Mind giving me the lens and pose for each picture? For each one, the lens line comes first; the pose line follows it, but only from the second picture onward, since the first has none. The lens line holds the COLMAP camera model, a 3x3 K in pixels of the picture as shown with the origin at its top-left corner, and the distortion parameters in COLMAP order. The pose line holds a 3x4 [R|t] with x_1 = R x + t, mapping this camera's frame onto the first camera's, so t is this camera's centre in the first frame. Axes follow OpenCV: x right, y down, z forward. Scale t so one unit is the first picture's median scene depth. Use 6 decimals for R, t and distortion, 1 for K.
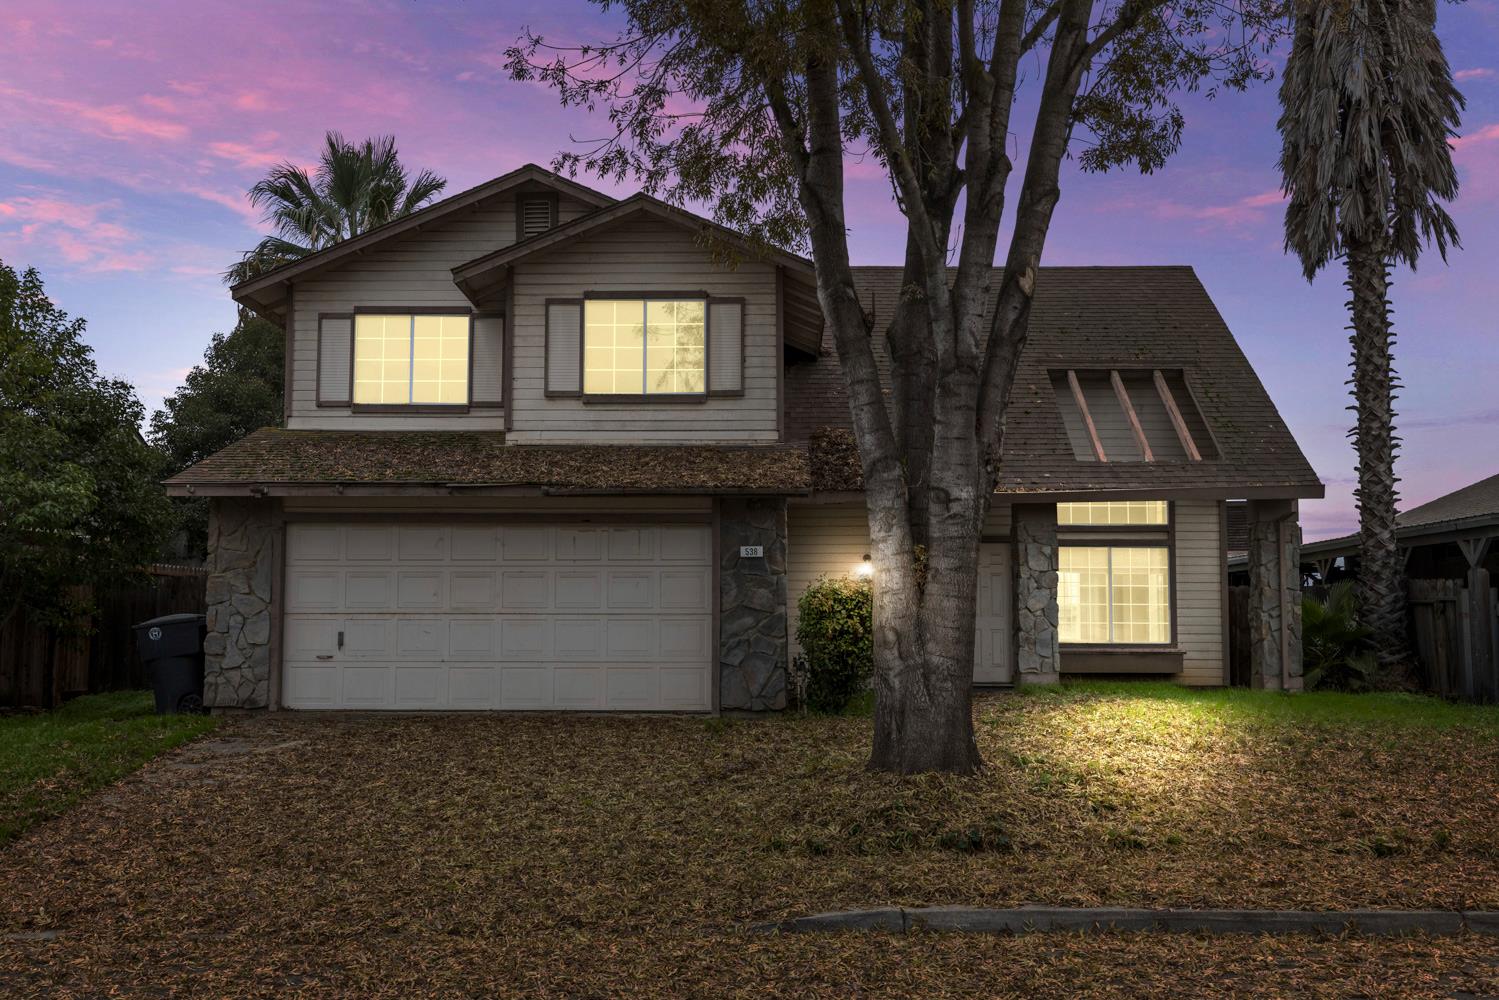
lens RADIAL K [[1491.2, 0, 749.2], [0, 1491.2, 498.7], [0, 0, 1]] dist [-0.003818, 0.000000]
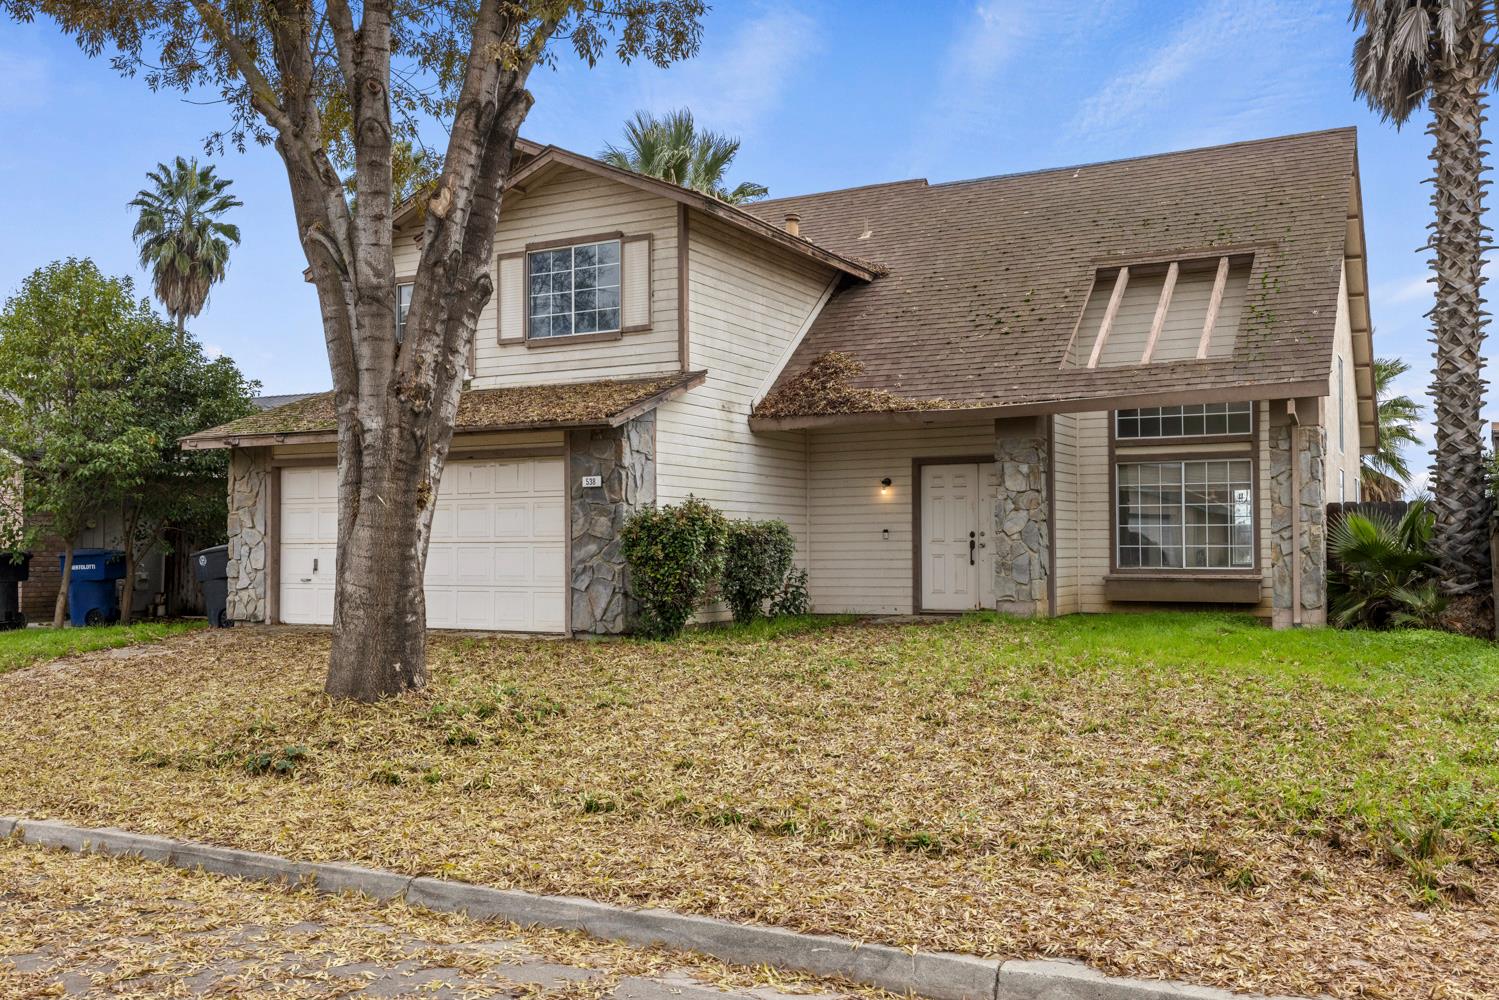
lens RADIAL K [[1385.1, 0, 749.0], [0, 1385.1, 504.7], [0, 0, 1]] dist [0.003289, 0.000000]
pose [[0.882515, -0.019972, -0.469860, 0.547255], [0.045207, 0.998074, 0.042485, 0.015300], [0.468107, -0.058735, 0.881718, 0.197009]]
